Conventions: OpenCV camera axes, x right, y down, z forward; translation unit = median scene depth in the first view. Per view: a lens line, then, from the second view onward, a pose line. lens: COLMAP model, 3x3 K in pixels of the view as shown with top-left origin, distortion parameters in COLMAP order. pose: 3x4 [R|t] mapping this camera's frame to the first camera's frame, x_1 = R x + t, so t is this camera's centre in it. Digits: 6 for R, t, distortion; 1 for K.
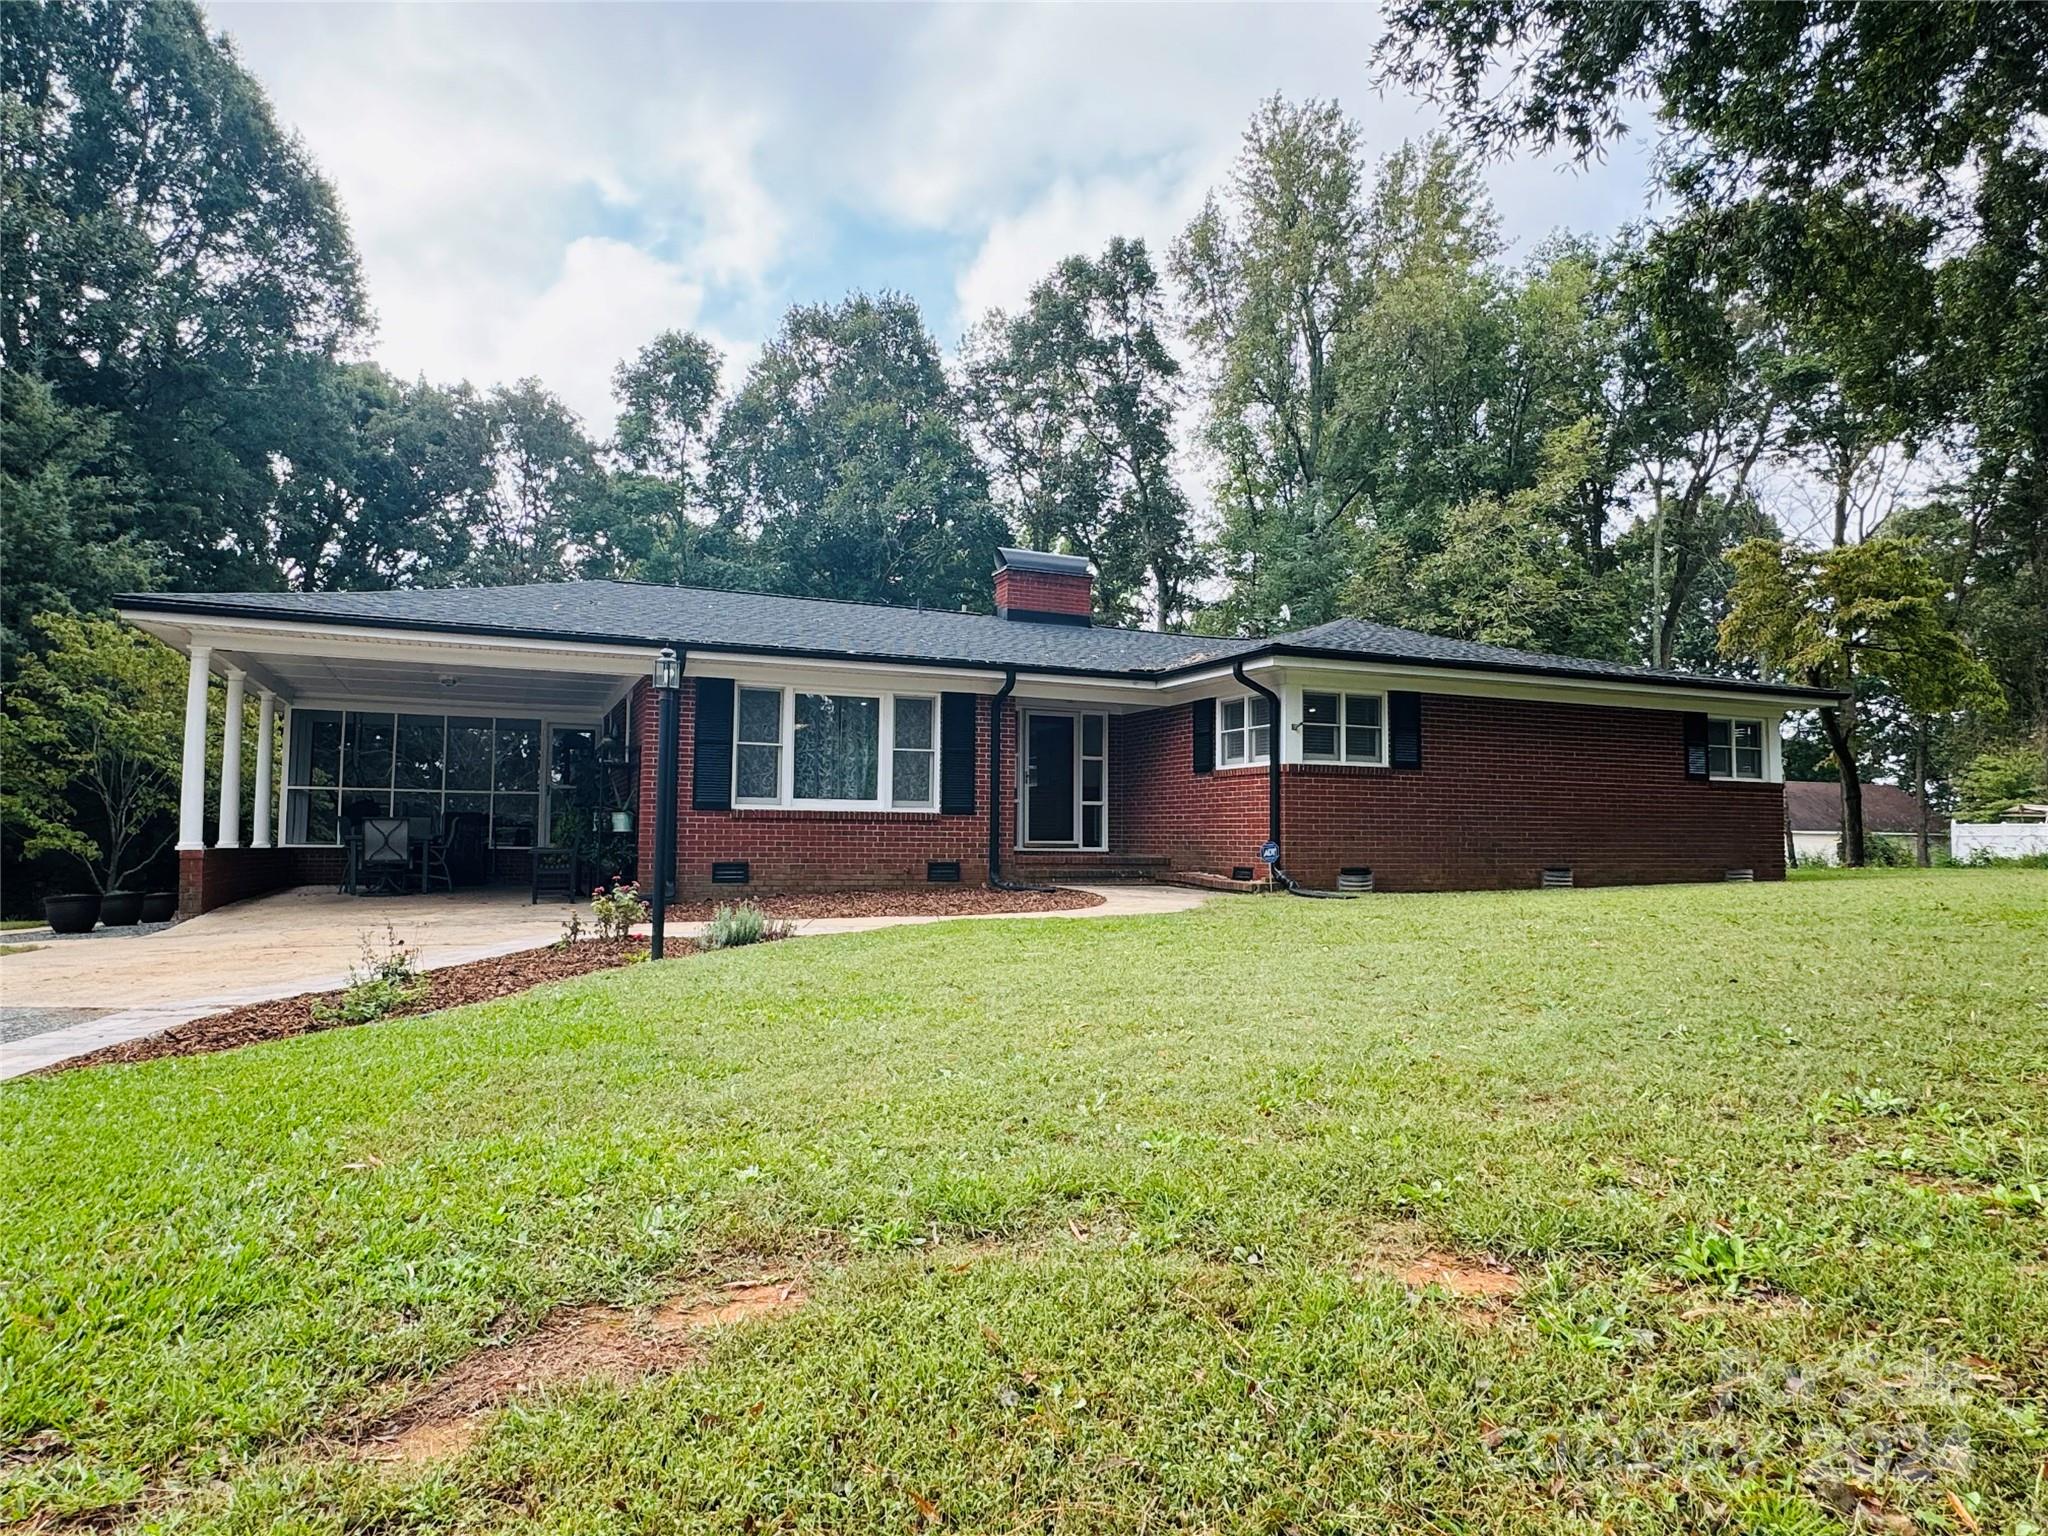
lens RADIAL K [[1229.8, 0, 1019.6], [0, 1229.8, 759.5], [0, 0, 1]] dist [-0.008574, -0.002444]
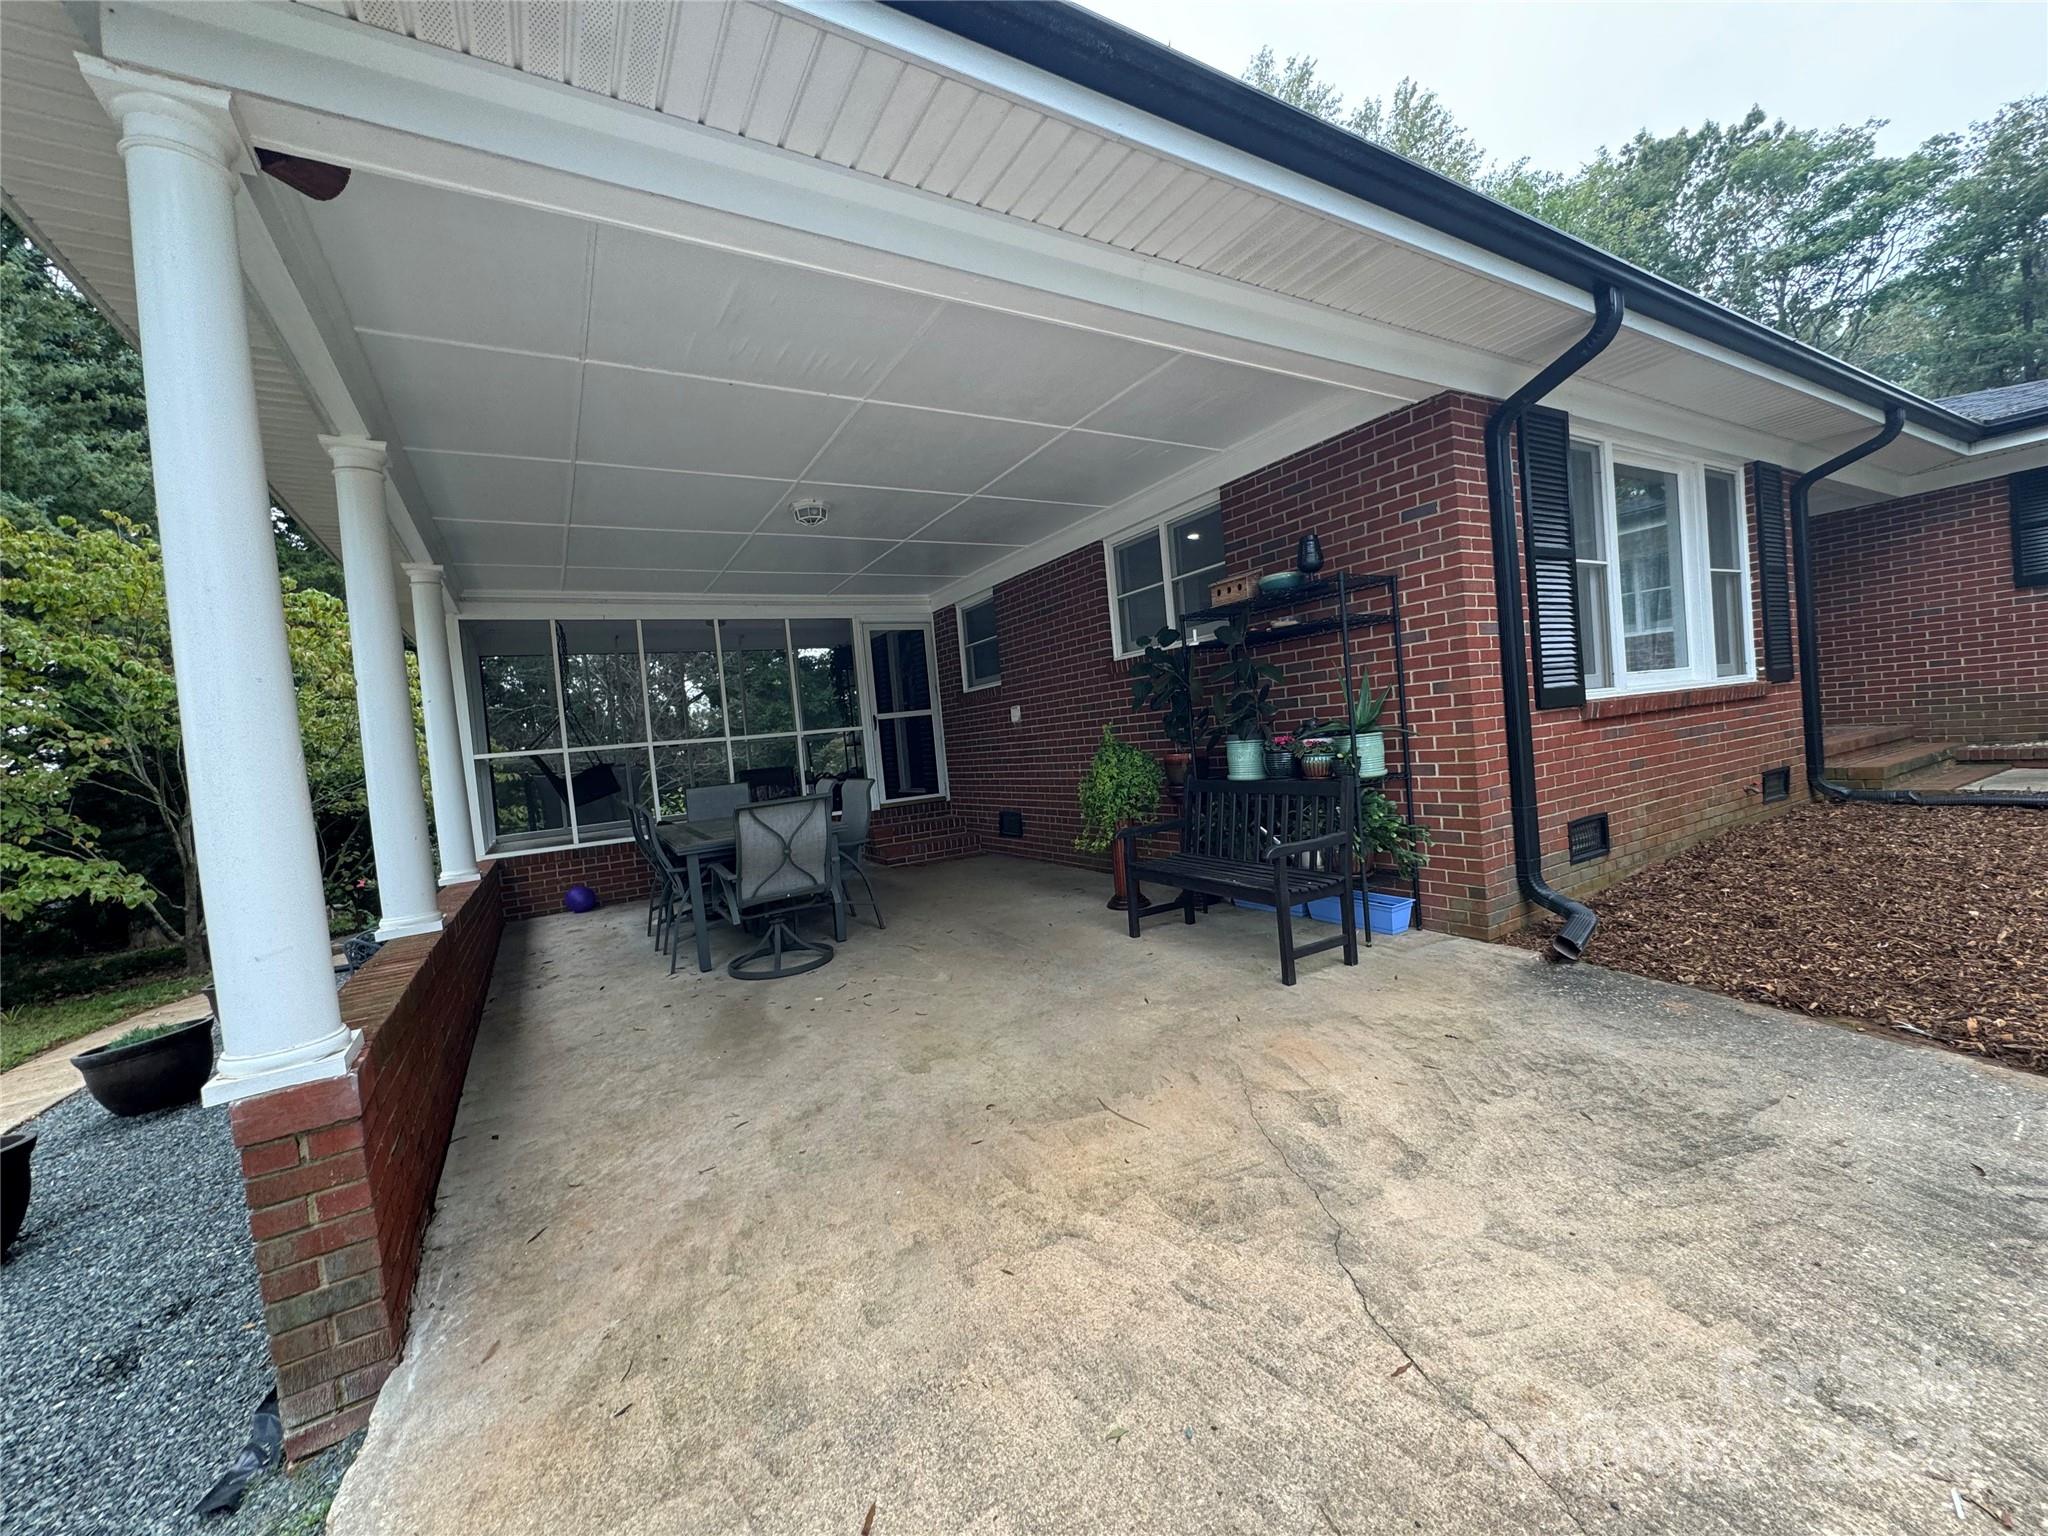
lens RADIAL K [[816.0, 0, 1015.1], [0, 816.0, 763.0], [0, 0, 1]] dist [-0.001491, -0.000491]
pose [[0.987779, -0.101752, 0.118066, -0.299389], [0.090973, 0.991468, 0.093360, 0.009647], [-0.126558, -0.081478, 0.988607, 0.450505]]
